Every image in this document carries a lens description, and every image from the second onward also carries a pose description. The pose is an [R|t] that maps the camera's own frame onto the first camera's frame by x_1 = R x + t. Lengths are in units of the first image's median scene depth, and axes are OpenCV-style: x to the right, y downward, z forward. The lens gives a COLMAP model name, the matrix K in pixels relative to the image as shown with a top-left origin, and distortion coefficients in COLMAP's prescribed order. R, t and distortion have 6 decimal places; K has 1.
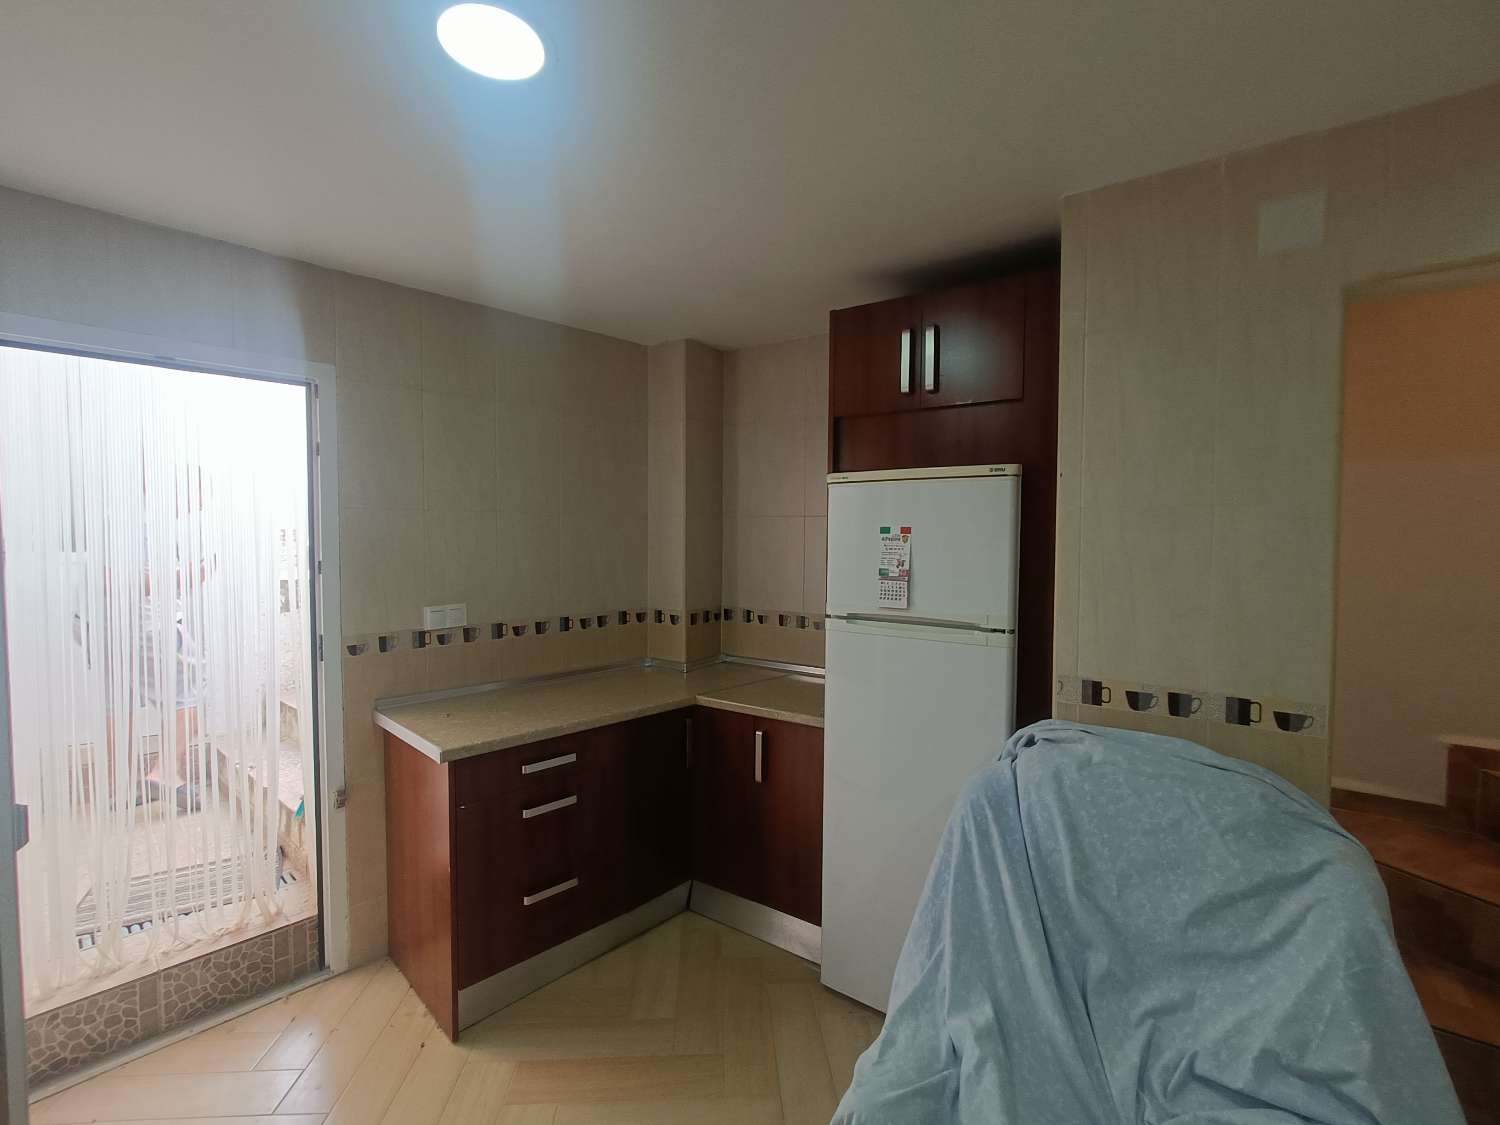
lens RADIAL K [[668.4, 0, 755.0], [0, 668.4, 554.5], [0, 0, 1]] dist [-0.009371, 0.000017]
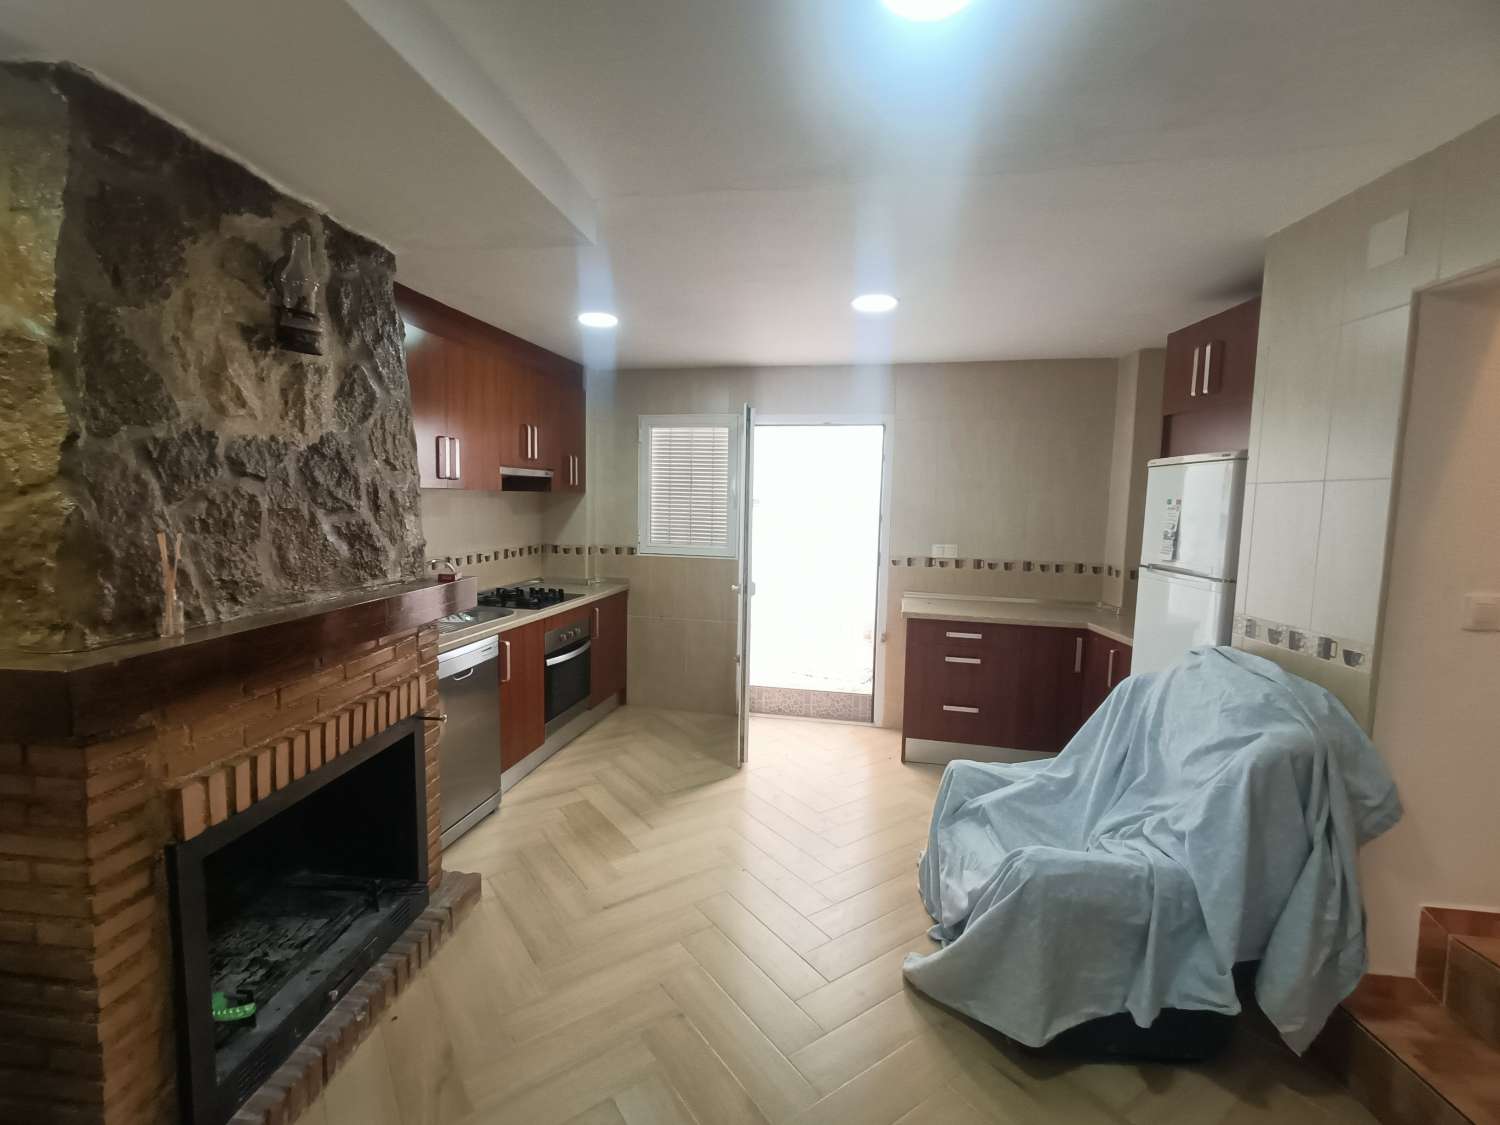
lens RADIAL K [[682.8, 0, 737.8], [0, 682.8, 561.0], [0, 0, 1]] dist [0.002692, 0.000502]
pose [[0.516361, 0.083473, -0.852293, 0.856167], [-0.049196, 0.996486, 0.067790, 0.029061], [0.854957, 0.006925, 0.518653, -0.410778]]
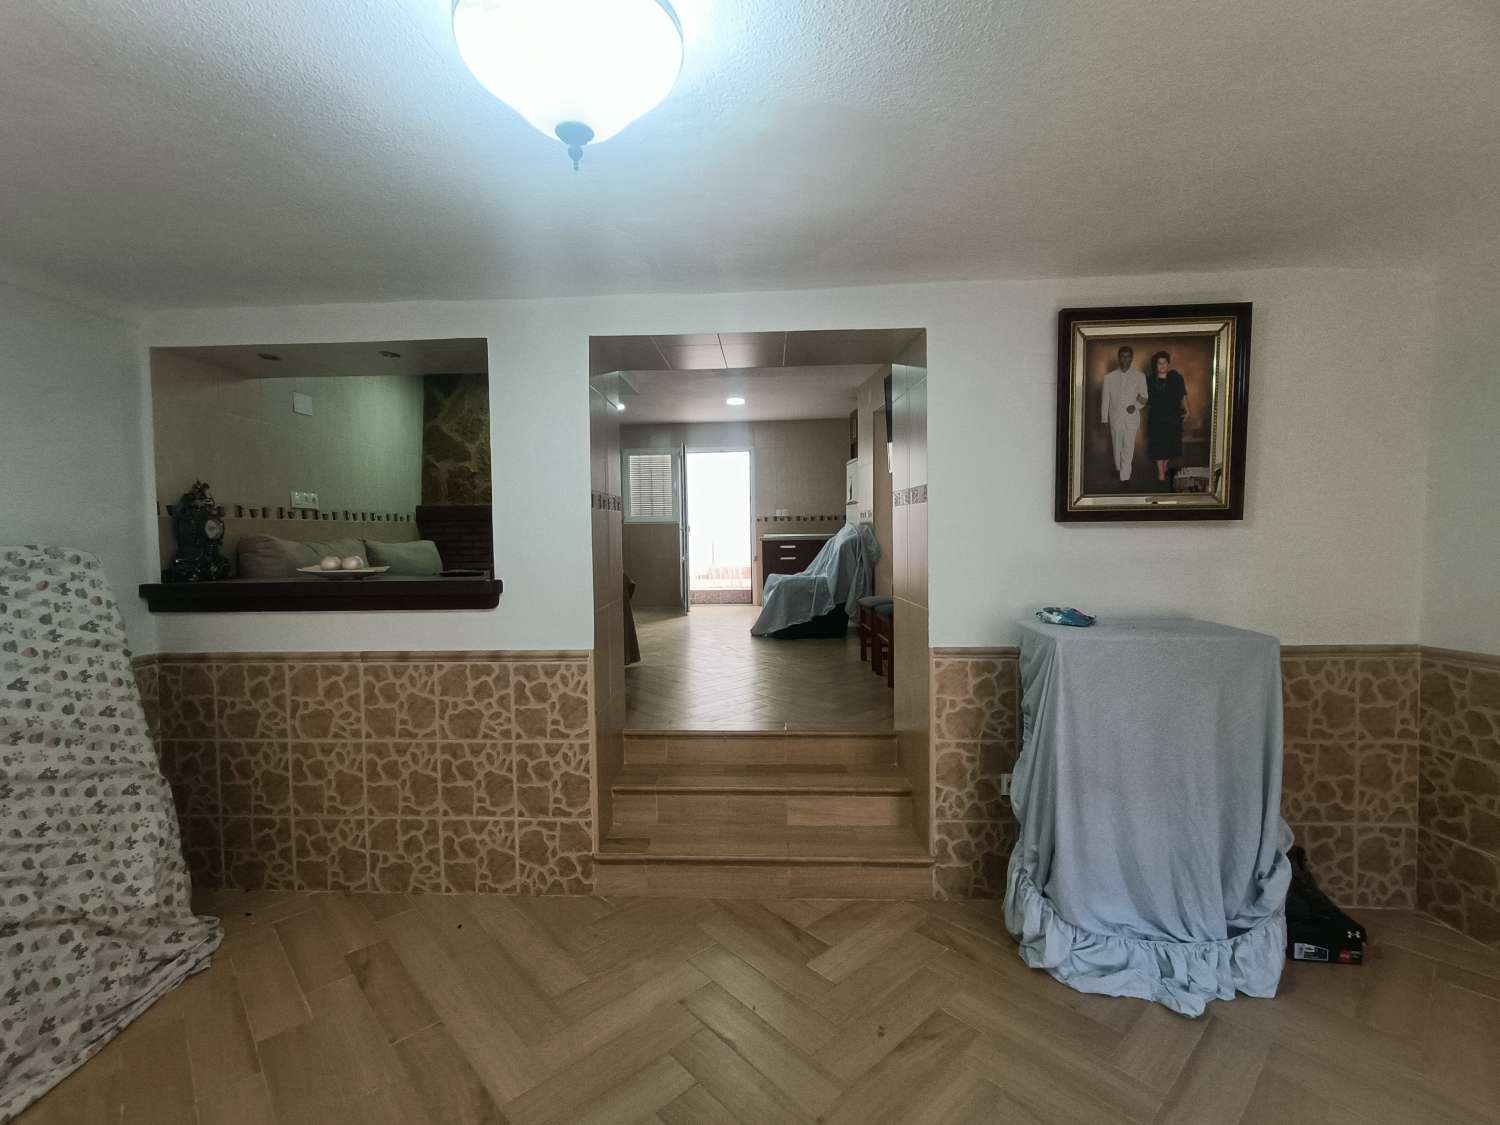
lens RADIAL K [[682.8, 0, 737.8], [0, 682.8, 561.0], [0, 0, 1]] dist [0.002692, 0.000502]
pose [[0.617471, 0.019850, -0.786343, 2.466774], [-0.011581, 0.999803, 0.016145, 0.326006], [0.786508, -0.000863, 0.617579, -1.548048]]
